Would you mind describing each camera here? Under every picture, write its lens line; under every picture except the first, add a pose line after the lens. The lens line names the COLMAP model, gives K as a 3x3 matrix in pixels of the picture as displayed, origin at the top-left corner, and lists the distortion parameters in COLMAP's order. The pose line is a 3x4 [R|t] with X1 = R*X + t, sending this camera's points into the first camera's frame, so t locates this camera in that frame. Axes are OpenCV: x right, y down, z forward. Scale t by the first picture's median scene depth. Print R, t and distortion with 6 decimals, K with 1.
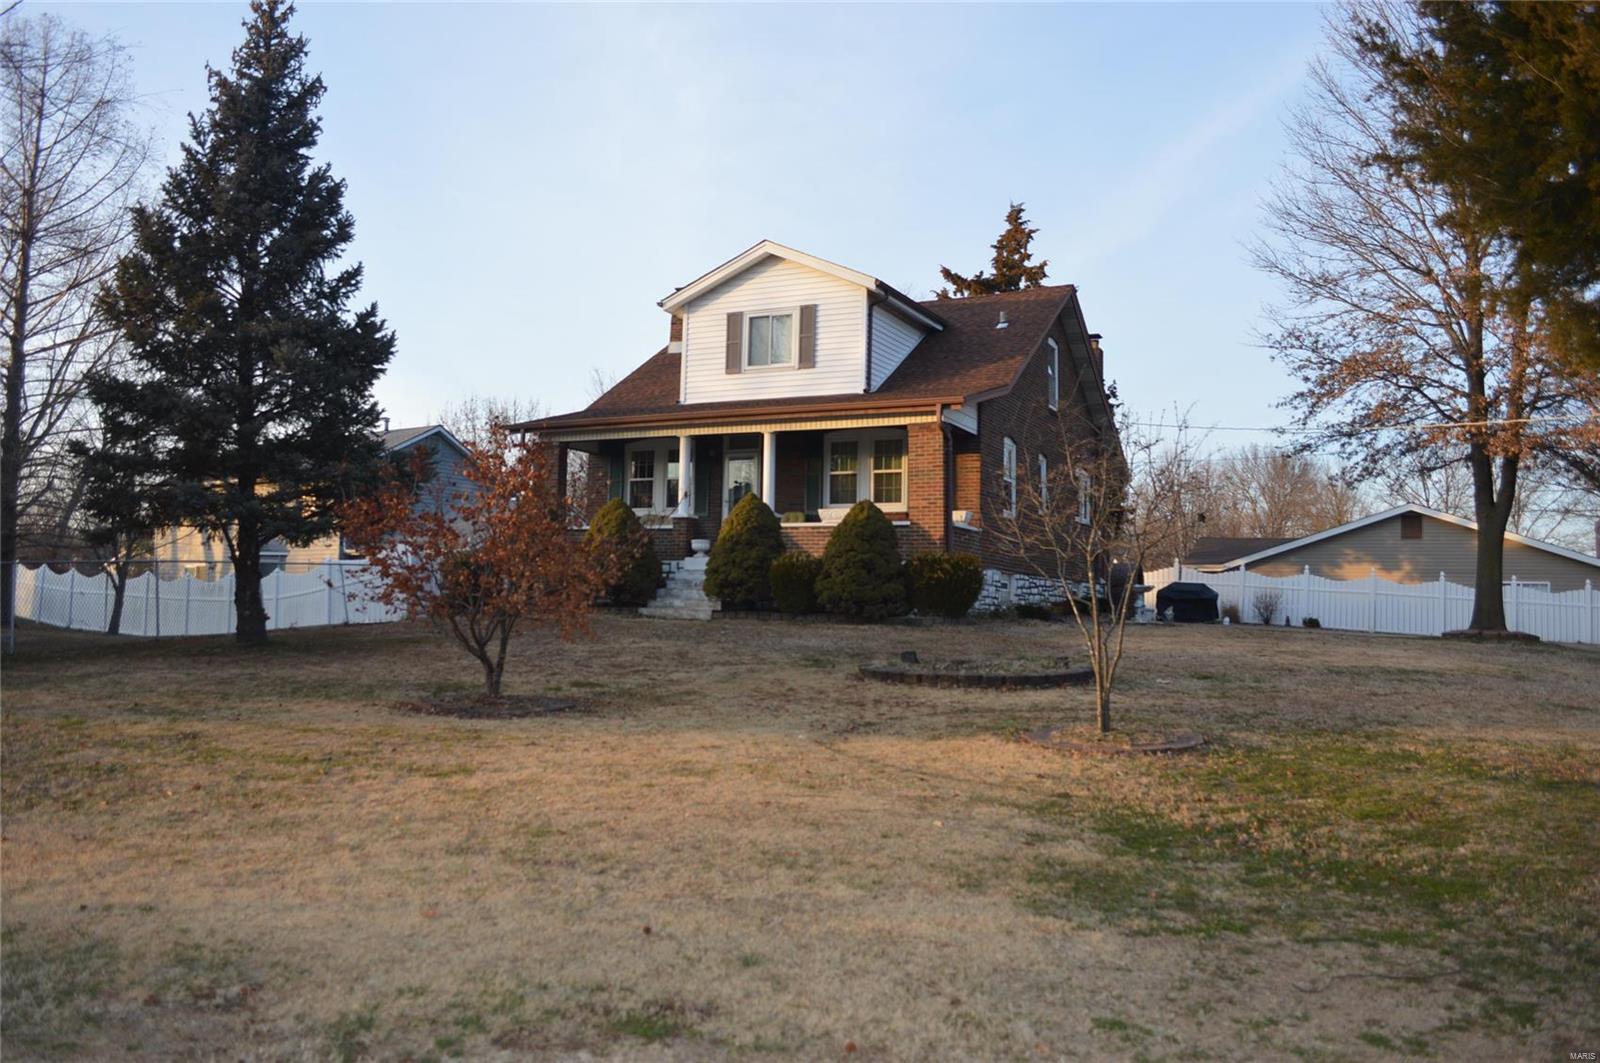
lens RADIAL K [[1314.5, 0, 801.5], [0, 1314.5, 534.0], [0, 0, 1]] dist [-0.071426, 0.004494]
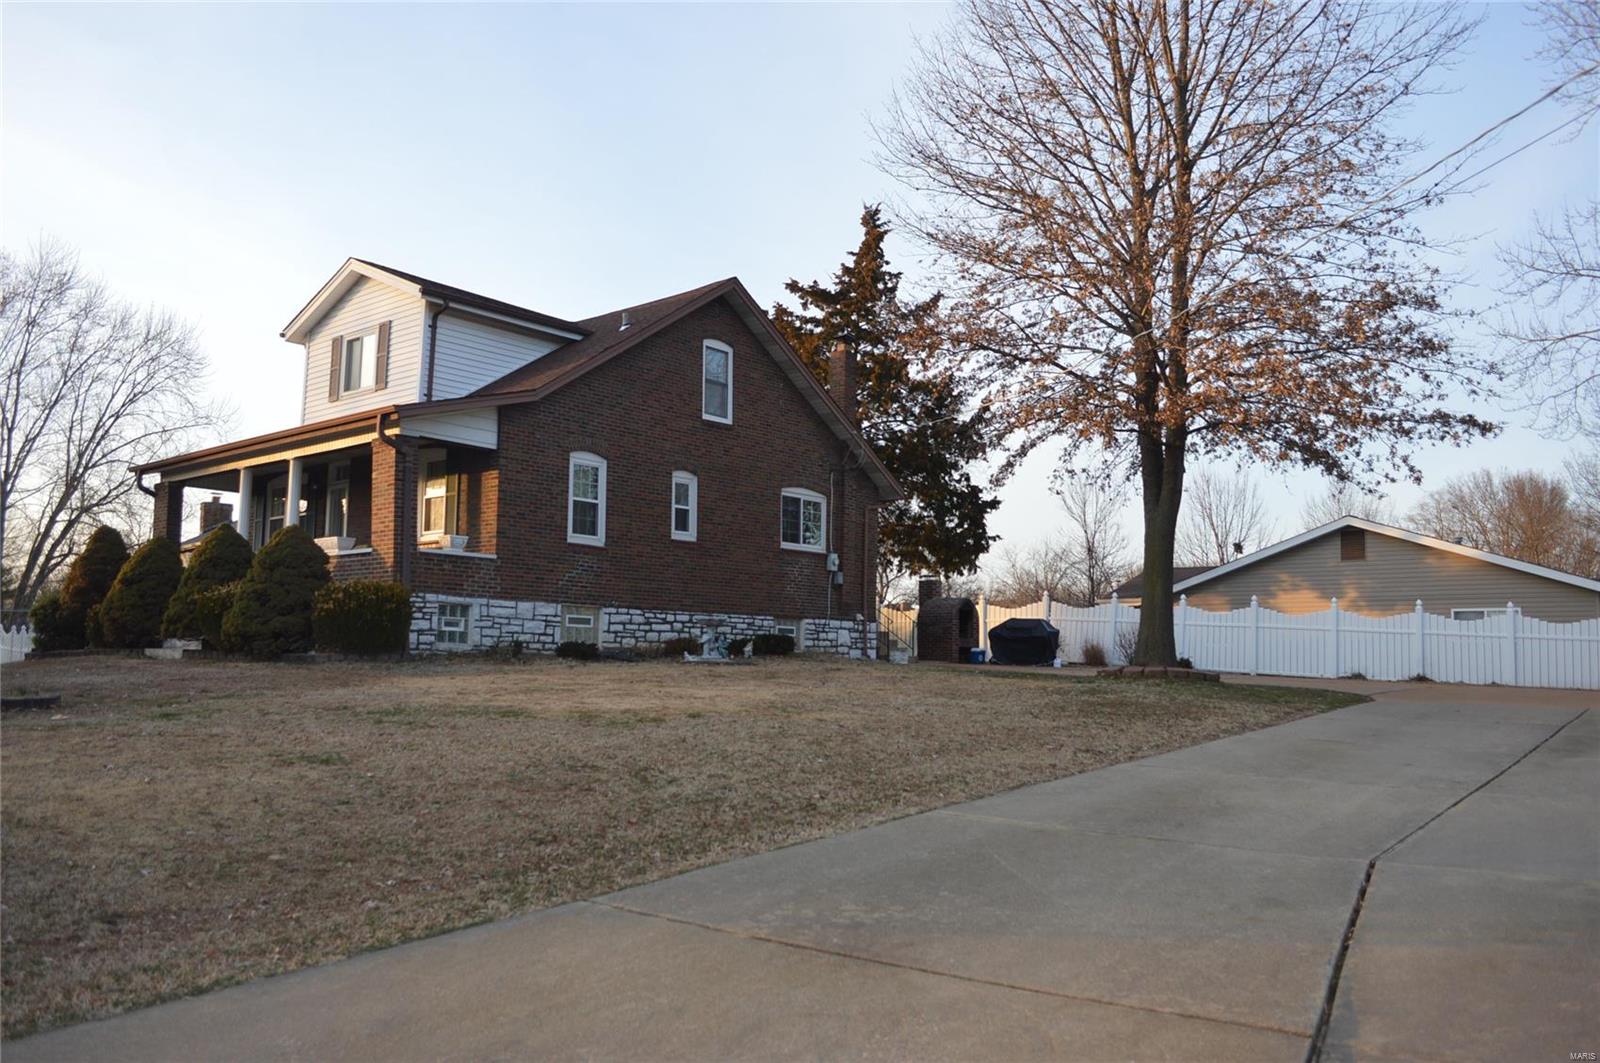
lens RADIAL K [[1314.5, 0, 786.9], [0, 1314.5, 519.0], [0, 0, 1]] dist [-0.071426, 0.004494]
pose [[0.968631, -0.040822, -0.245129, 0.485781], [0.026795, 0.997821, -0.060290, 0.026897], [0.247056, 0.051831, 0.967614, 0.180800]]
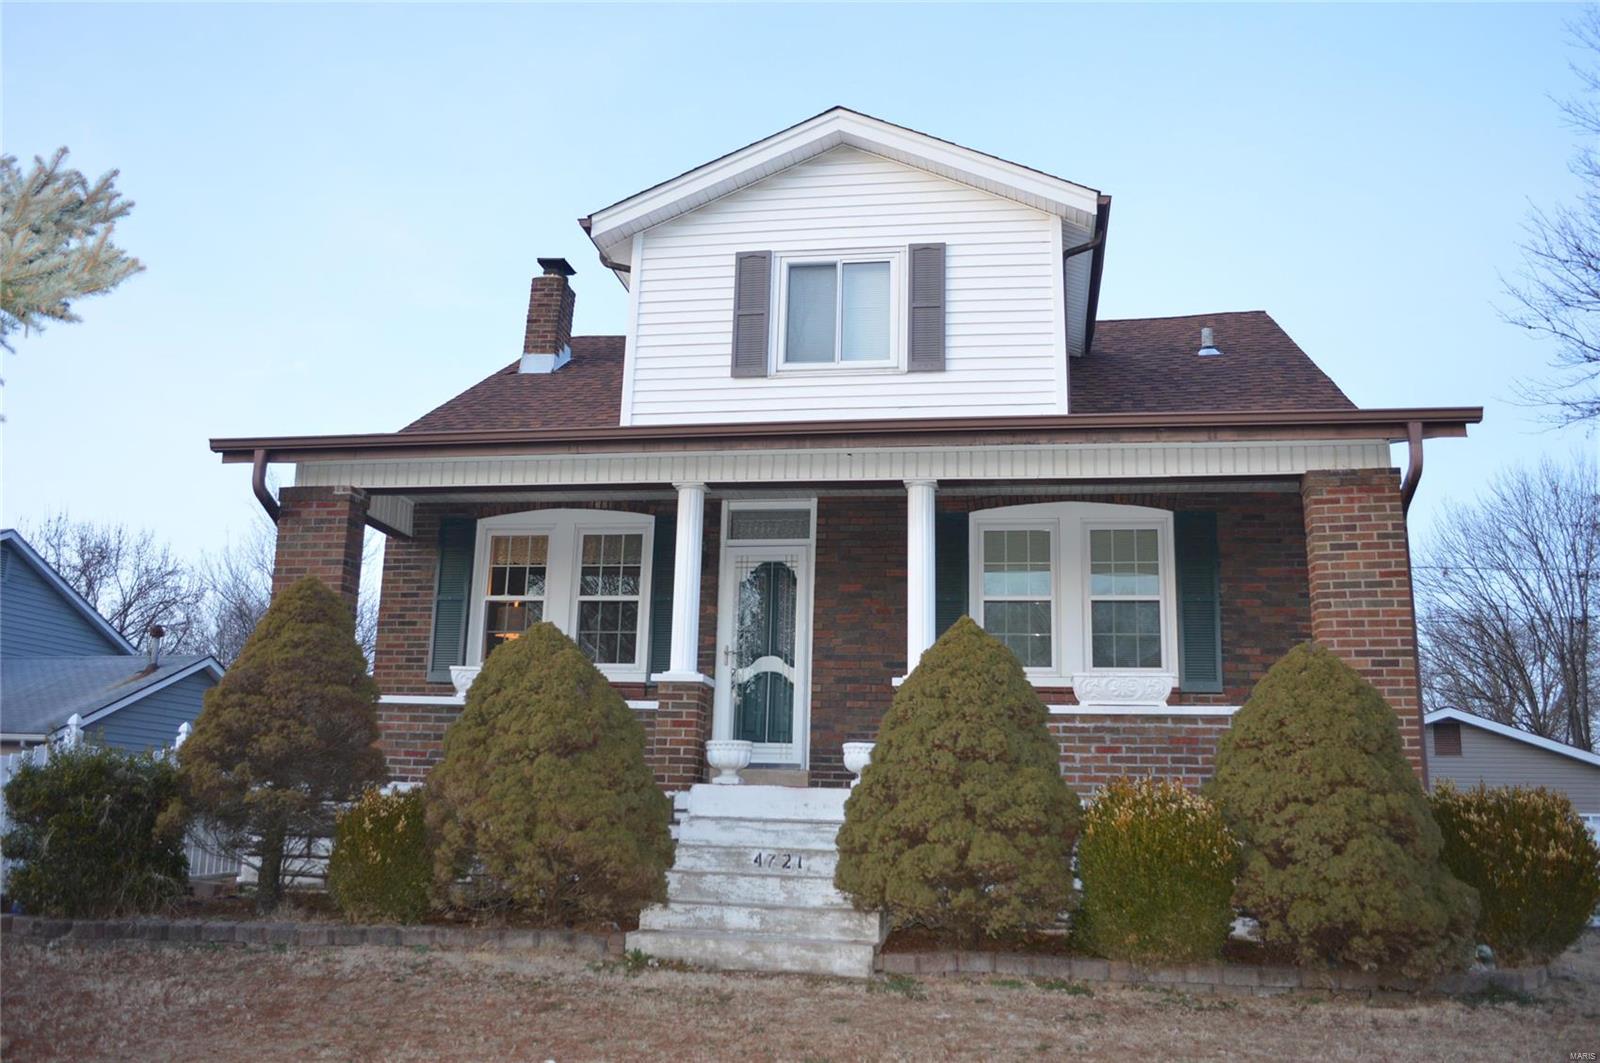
lens RADIAL K [[1314.5, 0, 793.6], [0, 1314.5, 520.8], [0, 0, 1]] dist [-0.071426, 0.004494]
pose [[0.957544, 0.072235, 0.279092, -0.161554], [-0.026941, 0.986285, -0.162840, 0.002782], [-0.287026, 0.148407, 0.946357, 0.562637]]
